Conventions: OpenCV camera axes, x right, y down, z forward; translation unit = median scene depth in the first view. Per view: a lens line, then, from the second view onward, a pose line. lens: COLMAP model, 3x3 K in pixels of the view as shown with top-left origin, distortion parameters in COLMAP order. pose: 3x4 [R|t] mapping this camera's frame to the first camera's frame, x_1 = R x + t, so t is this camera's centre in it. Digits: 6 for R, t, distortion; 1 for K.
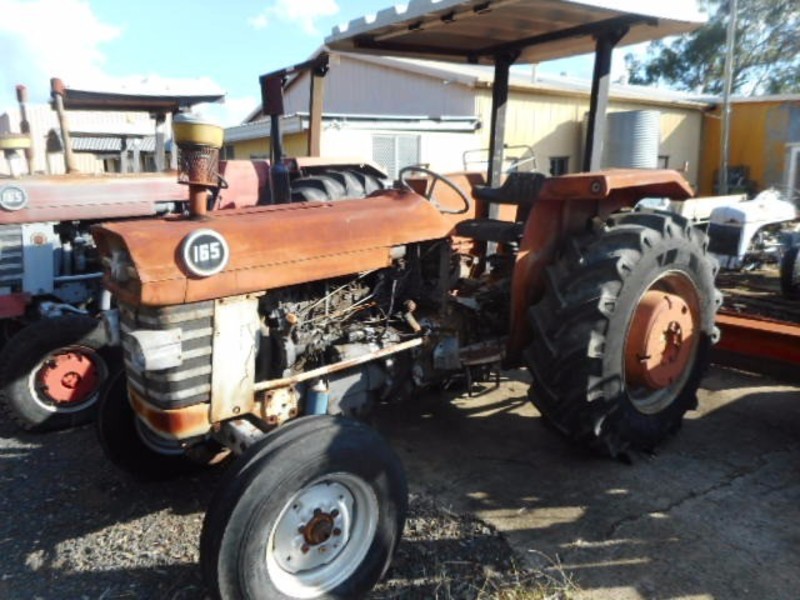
lens RADIAL K [[613.4, 0, 403.7], [0, 613.4, 299.2], [0, 0, 1]] dist [0.028514, -0.018148]
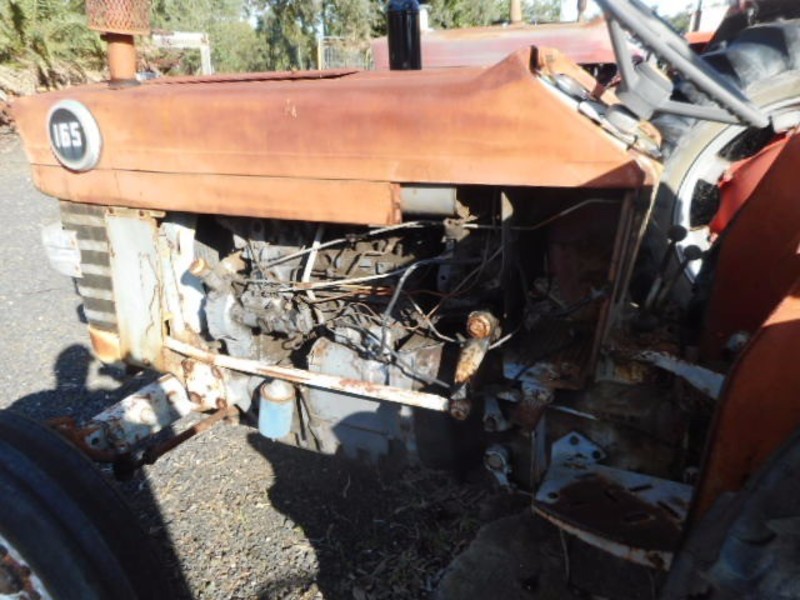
lens RADIAL K [[613.4, 0, 403.7], [0, 613.4, 299.2], [0, 0, 1]] dist [0.028514, -0.018148]
pose [[0.427039, 0.357347, -0.830627, 0.358337], [-0.175157, 0.933890, 0.311721, -0.139176], [0.887106, 0.012373, 0.461399, 0.759309]]
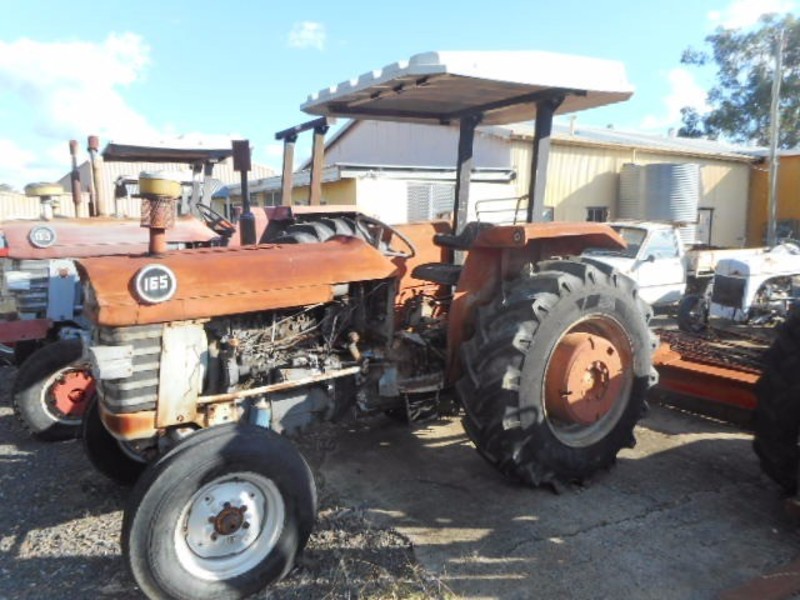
lens RADIAL K [[613.4, 0, 403.7], [0, 613.4, 299.2], [0, 0, 1]] dist [0.028514, -0.018148]
pose [[0.995401, 0.028203, -0.091552, 0.206254], [-0.034915, 0.996753, -0.072553, 0.019357], [0.089208, 0.075416, 0.993154, -0.117330]]
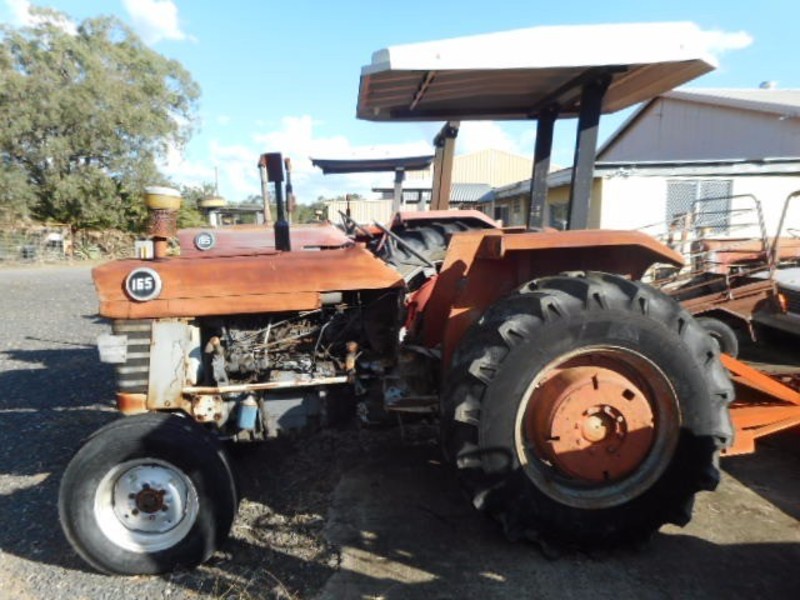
lens RADIAL K [[613.4, 0, 403.7], [0, 613.4, 299.2], [0, 0, 1]] dist [0.028514, -0.018148]
pose [[0.826796, 0.081649, -0.556545, 0.712203], [-0.121765, 0.991929, -0.035368, -0.048232], [0.549165, 0.097010, 0.830064, 0.124865]]
